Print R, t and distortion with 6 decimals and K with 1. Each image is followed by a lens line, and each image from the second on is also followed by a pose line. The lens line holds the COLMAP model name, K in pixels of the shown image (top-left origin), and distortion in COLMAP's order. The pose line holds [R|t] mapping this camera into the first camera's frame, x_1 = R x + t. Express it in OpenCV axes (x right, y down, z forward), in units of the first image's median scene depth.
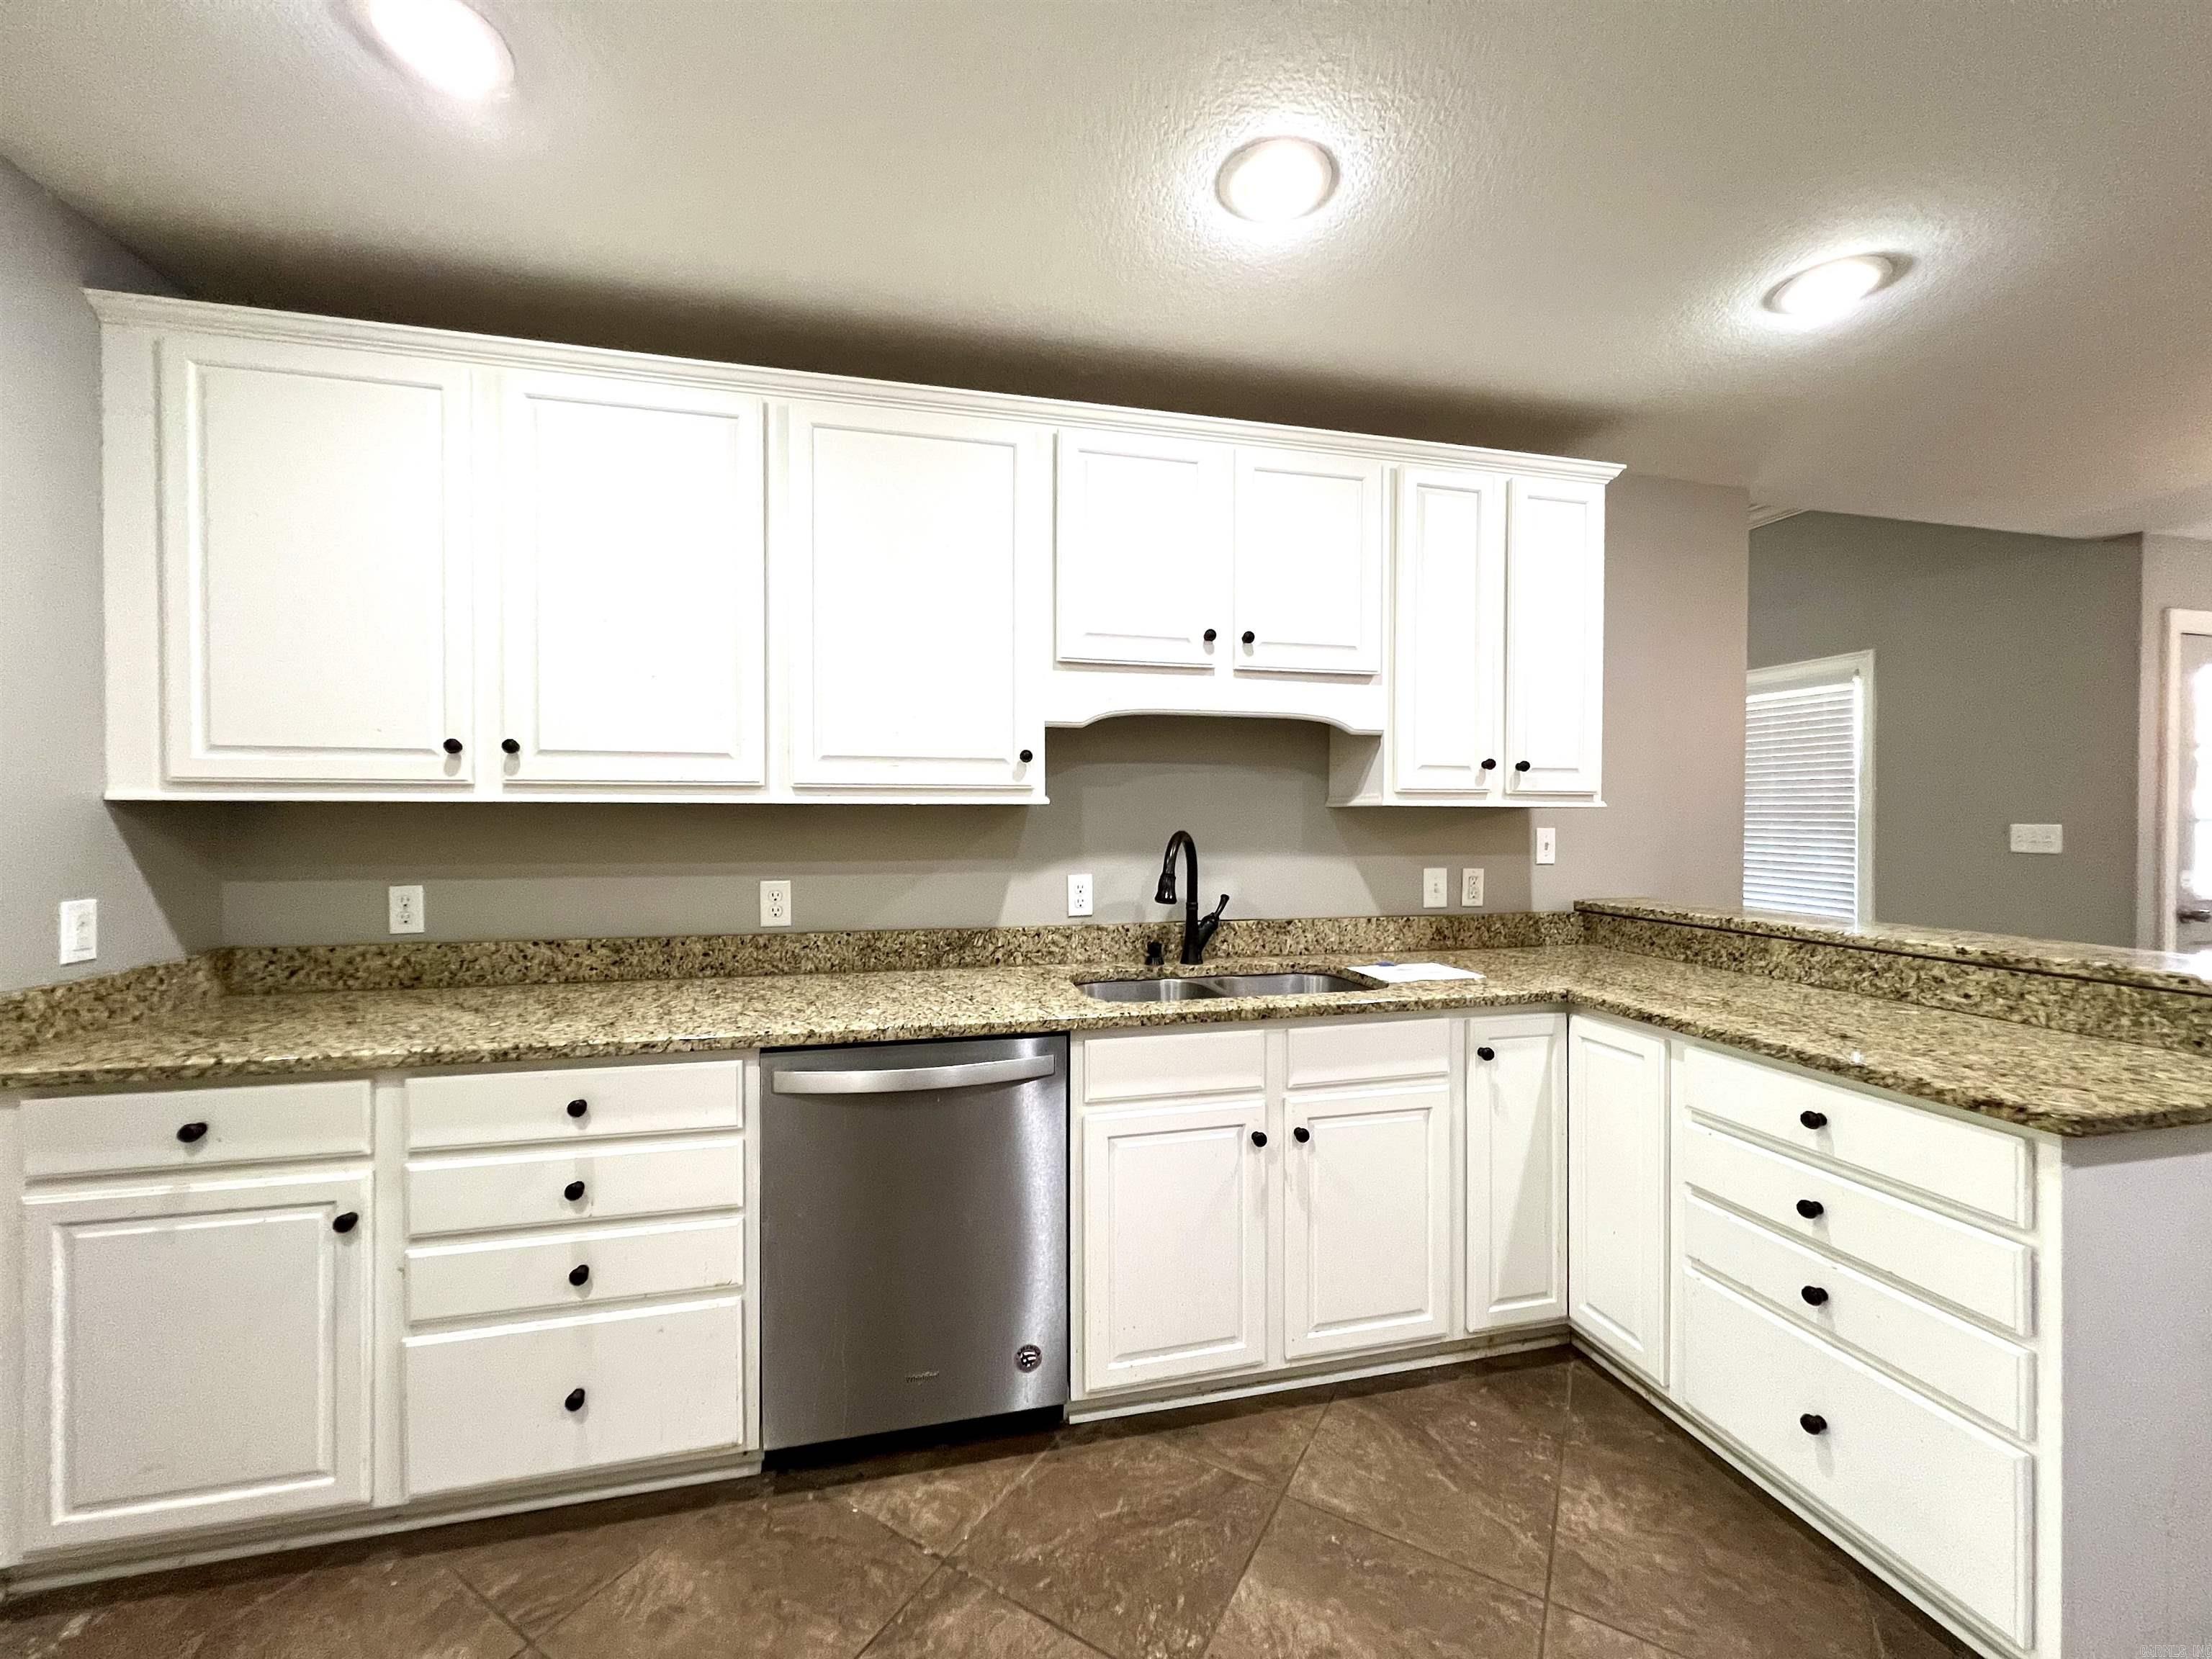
lens RADIAL K [[882.3, 0, 1101.8], [0, 882.3, 822.1], [0, 0, 1]] dist [-0.001142, 0.000318]
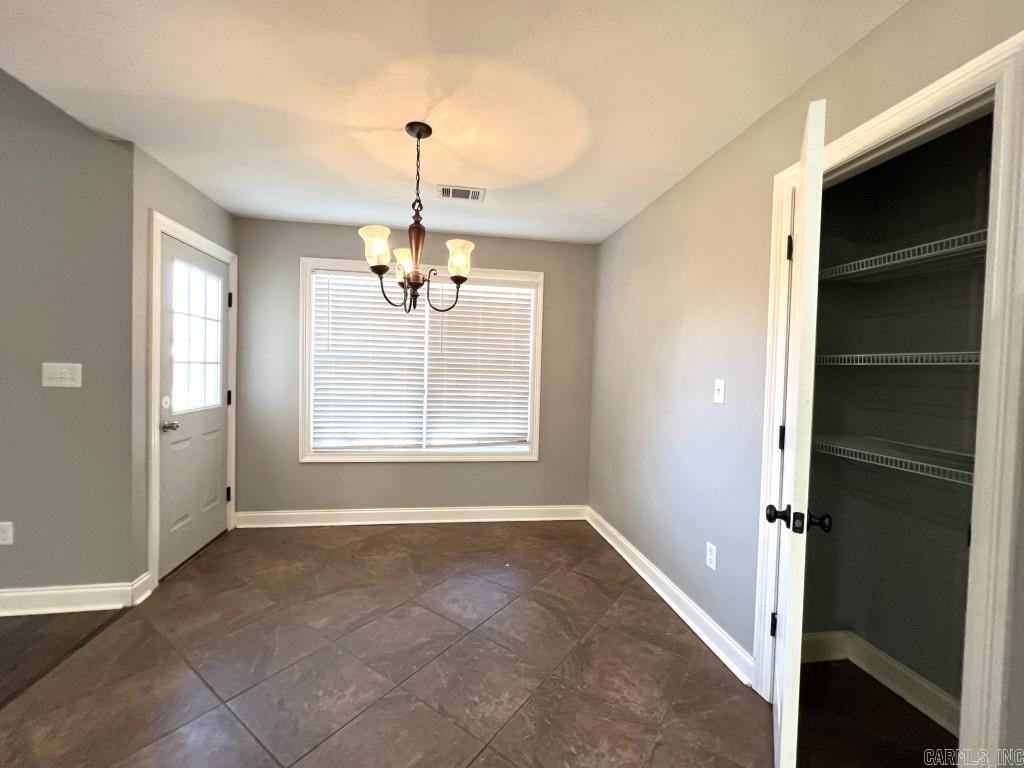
lens RADIAL K [[408.4, 0, 510.0], [0, 408.4, 380.6], [0, 0, 1]] dist [-0.001142, 0.000318]
pose [[0.083009, -0.022543, 0.996294, 0.927755], [-0.019704, 0.999512, 0.024258, 0.001147], [-0.996354, -0.021644, 0.082524, 0.573957]]
